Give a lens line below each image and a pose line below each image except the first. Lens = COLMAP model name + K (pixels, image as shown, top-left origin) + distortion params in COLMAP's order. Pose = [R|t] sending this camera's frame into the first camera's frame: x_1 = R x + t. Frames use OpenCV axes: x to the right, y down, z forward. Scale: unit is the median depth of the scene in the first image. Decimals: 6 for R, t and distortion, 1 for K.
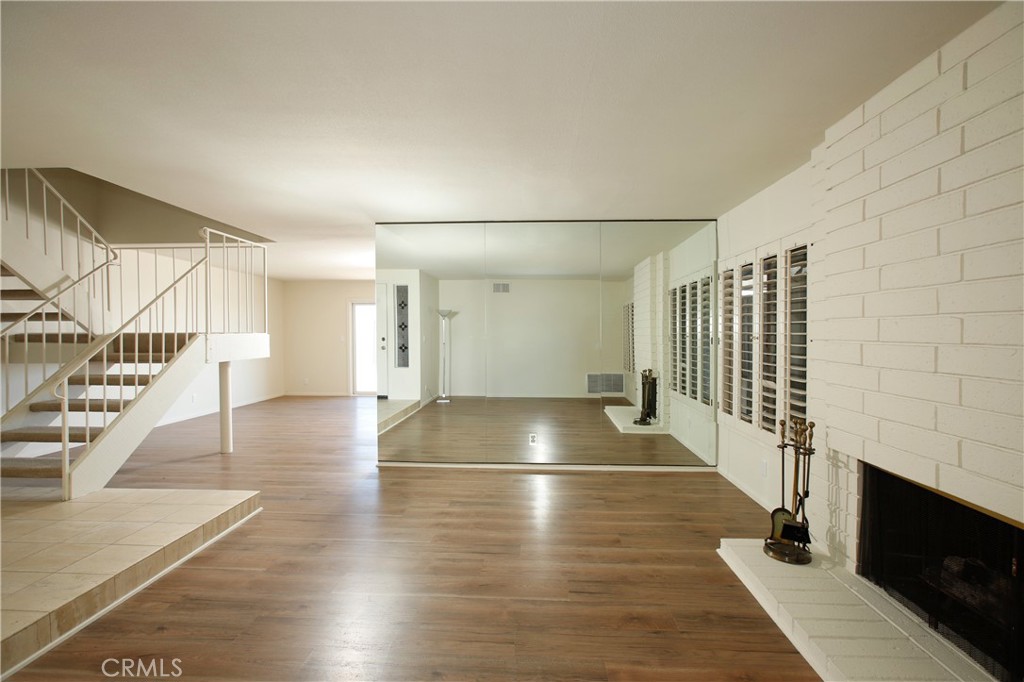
lens RADIAL K [[470.9, 0, 514.5], [0, 470.9, 339.3], [0, 0, 1]] dist [-0.019519, -0.000088]
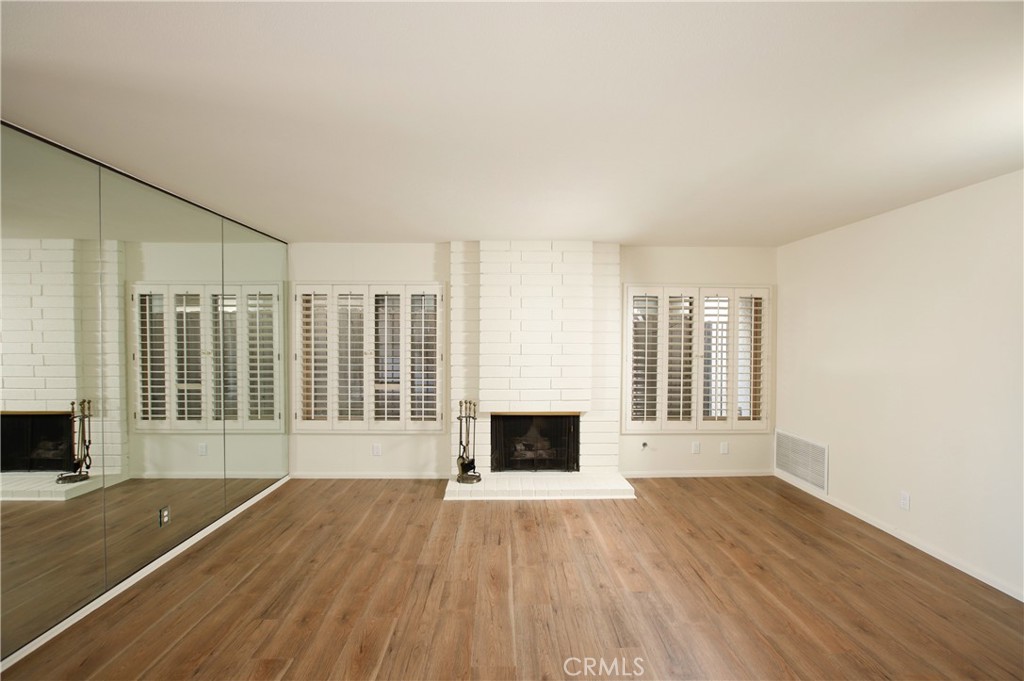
lens RADIAL K [[470.9, 0, 507.6], [0, 470.9, 340.2], [0, 0, 1]] dist [-0.019519, -0.000088]
pose [[-0.066322, -0.014048, 0.997699, -0.821009], [0.016838, 0.999743, 0.015196, -0.054495], [-0.997656, 0.017807, -0.066069, 0.692489]]
